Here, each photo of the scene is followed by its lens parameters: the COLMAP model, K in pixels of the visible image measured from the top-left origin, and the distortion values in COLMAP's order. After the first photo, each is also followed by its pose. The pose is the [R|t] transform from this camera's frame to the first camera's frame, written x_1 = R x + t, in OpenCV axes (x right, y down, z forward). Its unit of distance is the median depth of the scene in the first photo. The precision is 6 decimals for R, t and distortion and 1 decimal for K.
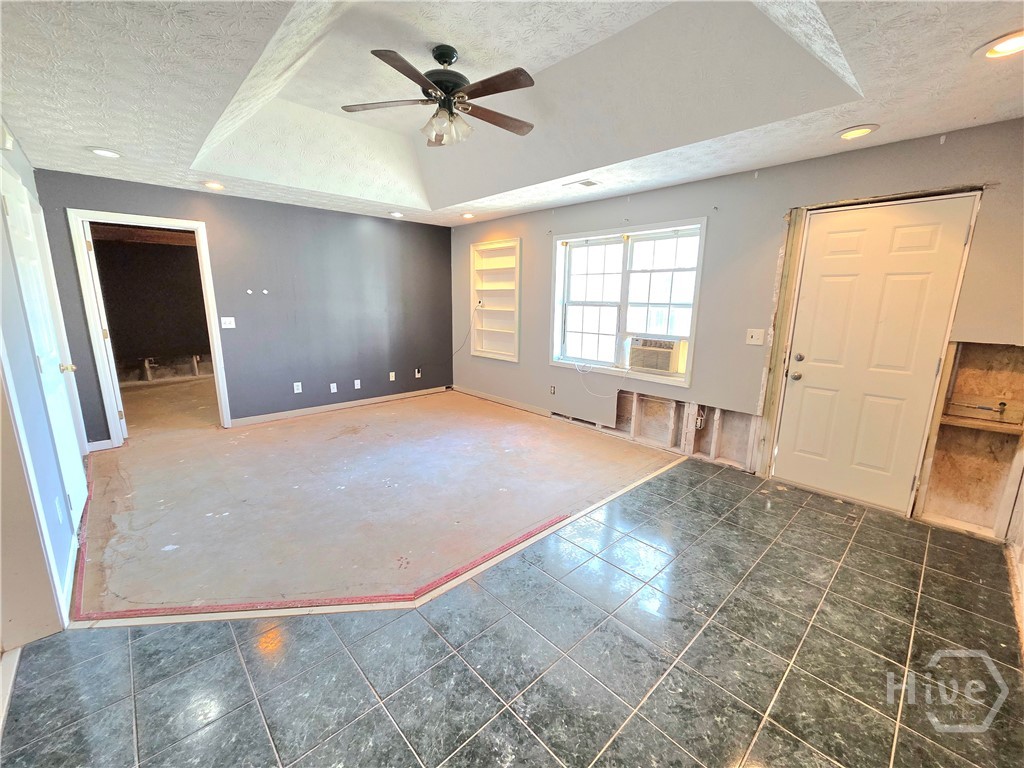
lens RADIAL K [[416.2, 0, 515.3], [0, 416.2, 376.8], [0, 0, 1]] dist [-0.000798, -0.000040]
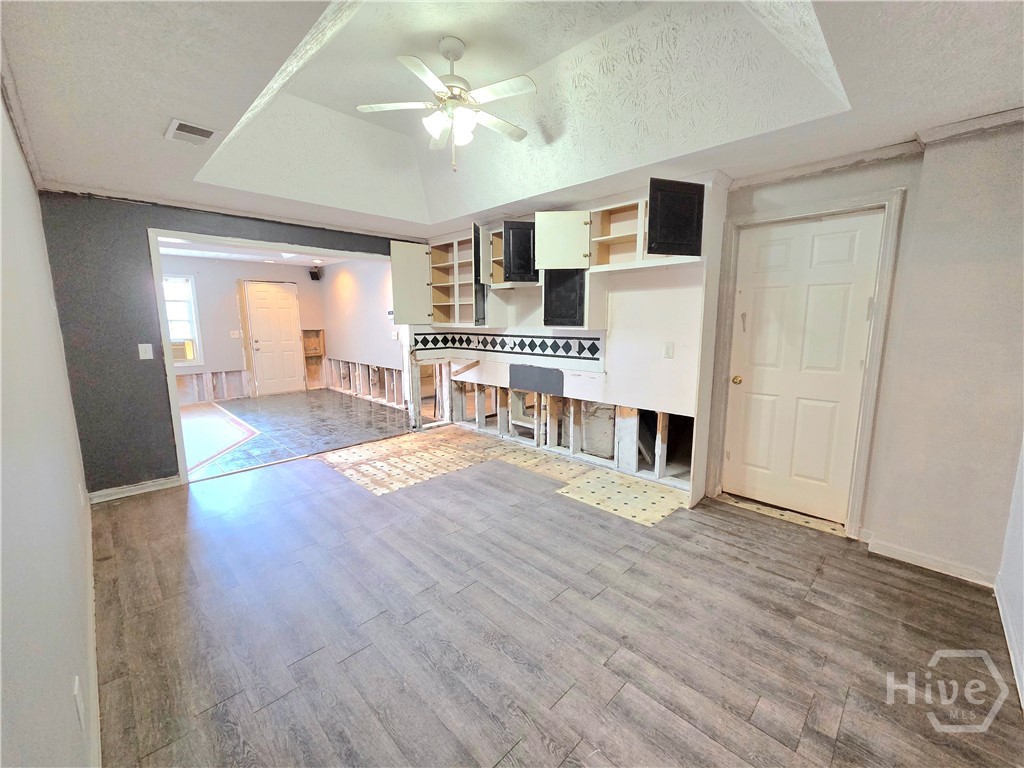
lens RADIAL K [[416.2, 0, 518.9], [0, 416.2, 379.9], [0, 0, 1]] dist [-0.000798, -0.000040]
pose [[-0.029795, -0.156909, 0.987163, -1.722273], [0.186762, 0.969336, 0.159713, 0.067800], [-0.981953, 0.189123, 0.000424, -0.433283]]
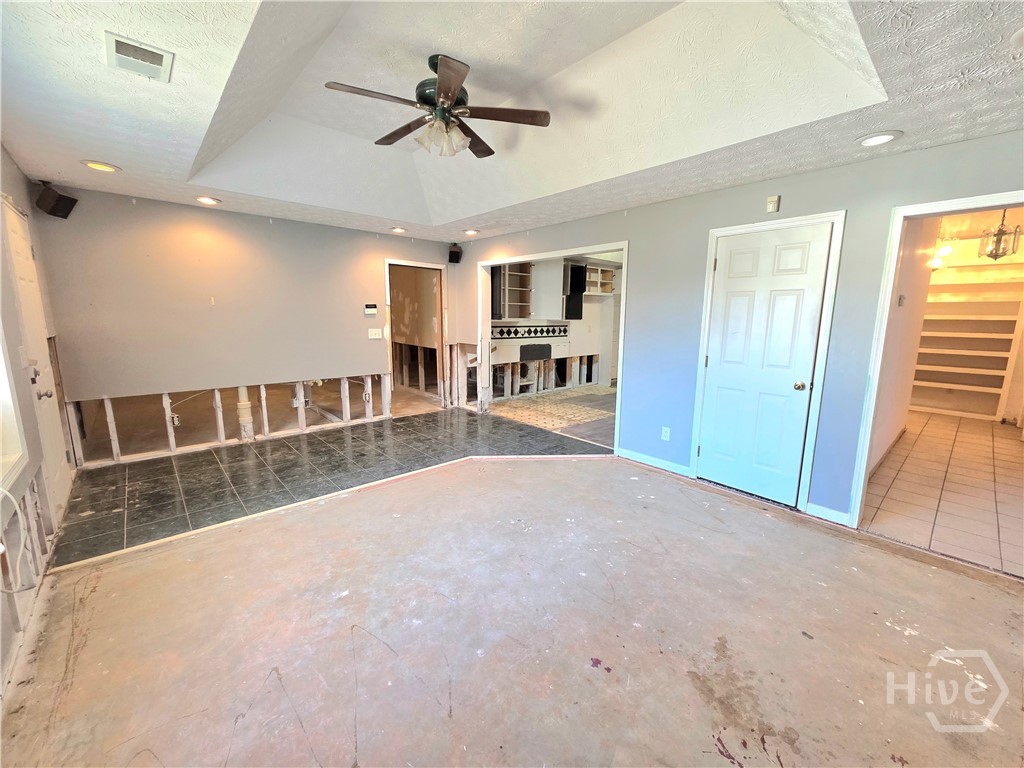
lens RADIAL K [[416.2, 0, 510.4], [0, 416.2, 388.4], [0, 0, 1]] dist [-0.000798, -0.000040]
pose [[-0.999071, -0.031695, 0.029196, -0.293962], [-0.019284, 0.934734, 0.354826, -0.321749], [-0.038537, 0.353933, -0.934476, 1.707196]]
